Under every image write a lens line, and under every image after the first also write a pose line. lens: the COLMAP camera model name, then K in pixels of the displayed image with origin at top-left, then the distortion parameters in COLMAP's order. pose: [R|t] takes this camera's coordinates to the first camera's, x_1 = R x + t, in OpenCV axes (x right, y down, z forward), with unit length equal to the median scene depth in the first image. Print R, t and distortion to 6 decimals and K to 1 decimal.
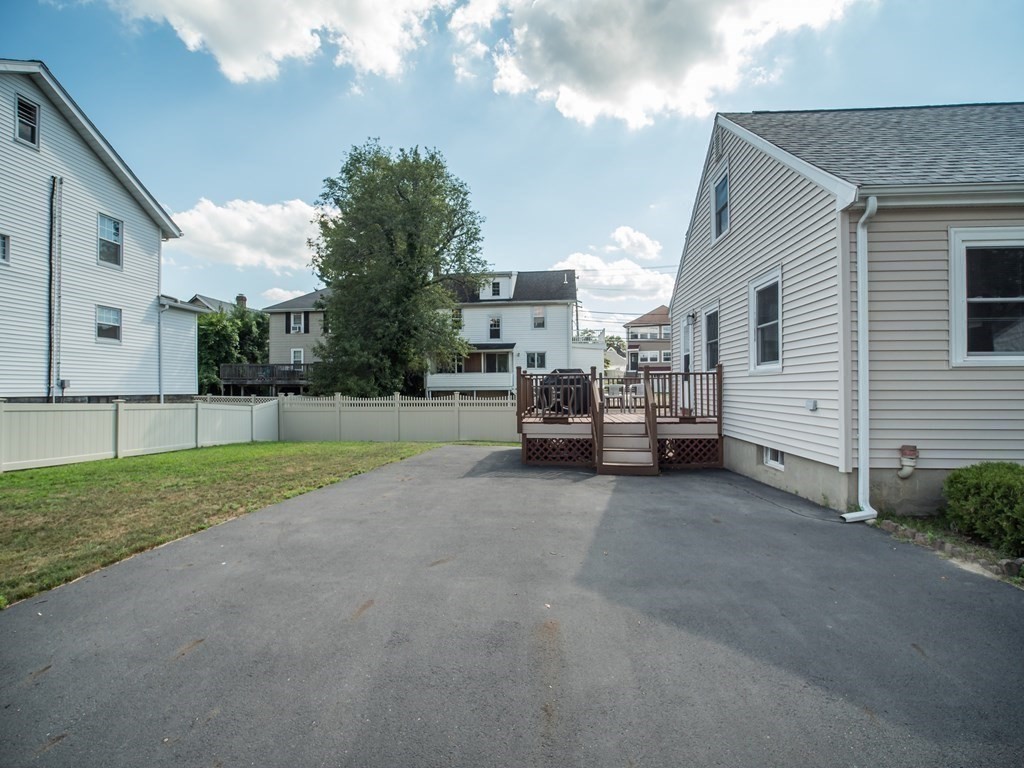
lens RADIAL K [[485.1, 0, 499.0], [0, 485.1, 387.0], [0, 0, 1]] dist [-0.022648, -0.000631]
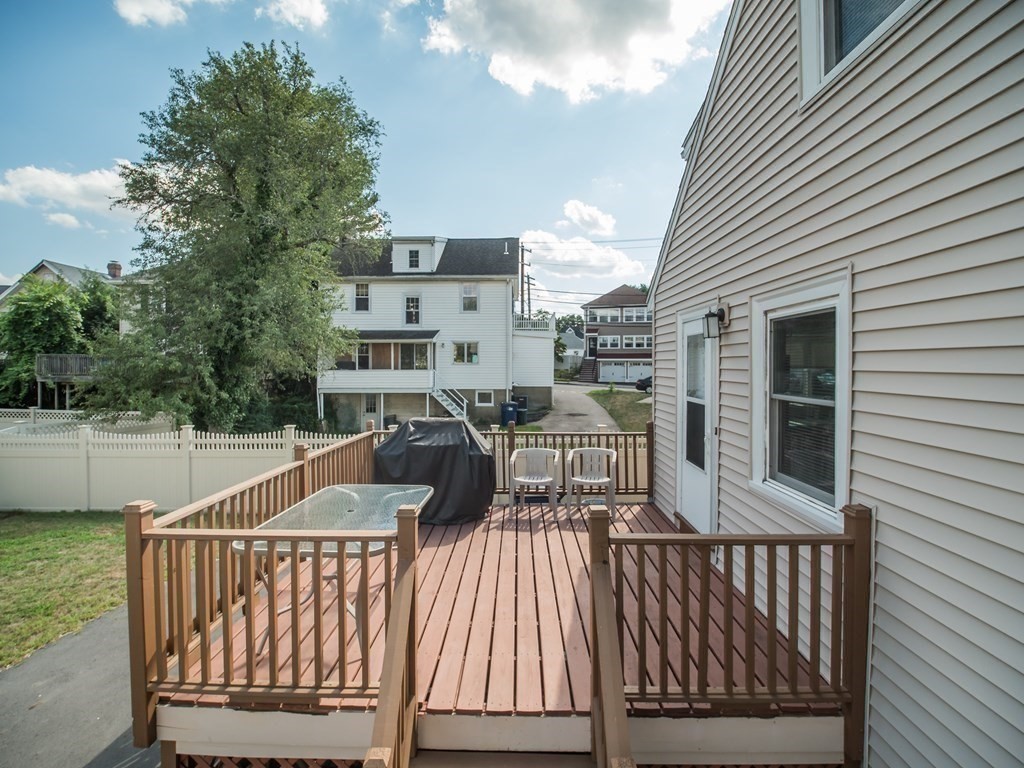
lens RADIAL K [[481.2, 0, 509.2], [0, 481.2, 363.6], [0, 0, 1]] dist [-0.034267, -0.000243]
pose [[0.995416, 0.005363, 0.095484, 0.226043], [-0.005556, 0.999983, 0.001755, -0.123874], [-0.095473, -0.002277, 0.995429, 0.728086]]
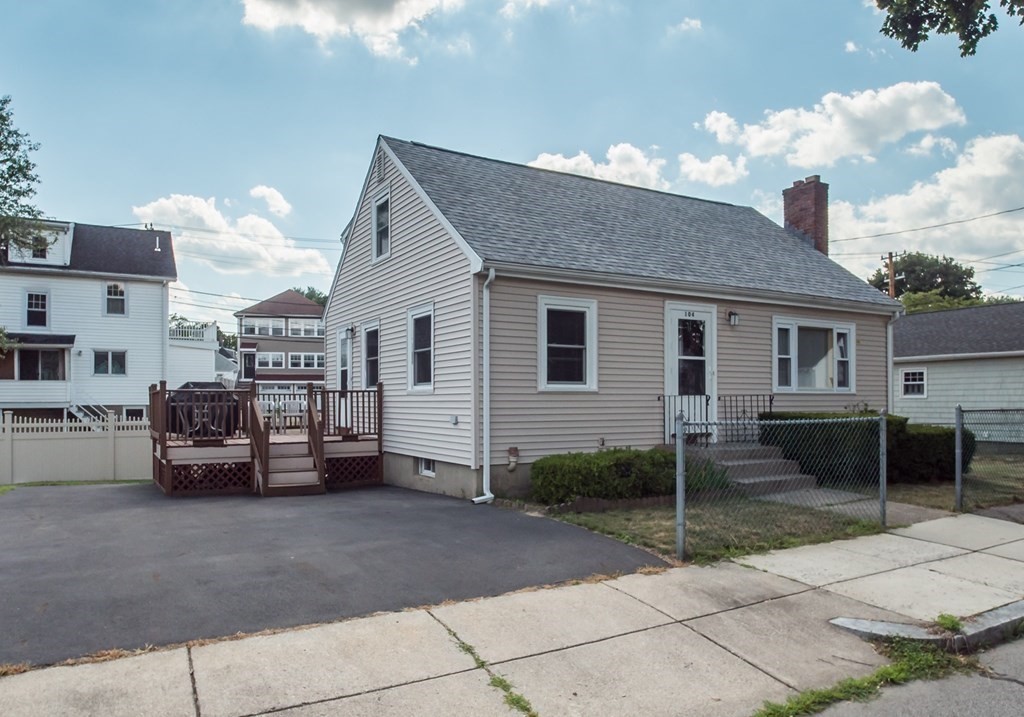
lens RADIAL K [[728.0, 0, 507.6], [0, 728.0, 398.6], [0, 0, 1]] dist [-0.002339, -0.001798]
pose [[0.806619, 0.003564, 0.591062, -0.228526], [-0.001057, 0.999989, -0.004587, -0.005817], [-0.591071, 0.003075, 0.806613, -0.390198]]
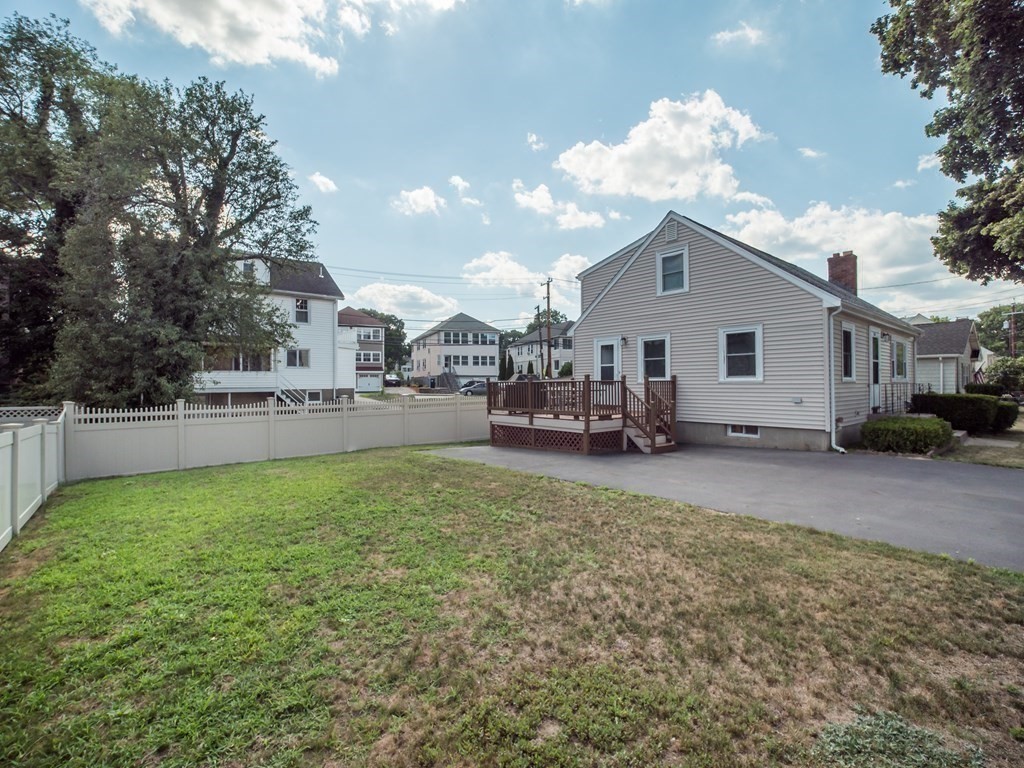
lens RADIAL K [[485.1, 0, 499.0], [0, 485.1, 387.0], [0, 0, 1]] dist [-0.022648, -0.000631]
pose [[0.683899, -0.005261, 0.729558, -1.015798], [0.001755, 0.999983, 0.005566, -0.018689], [-0.729575, -0.002526, 0.683896, 0.339323]]
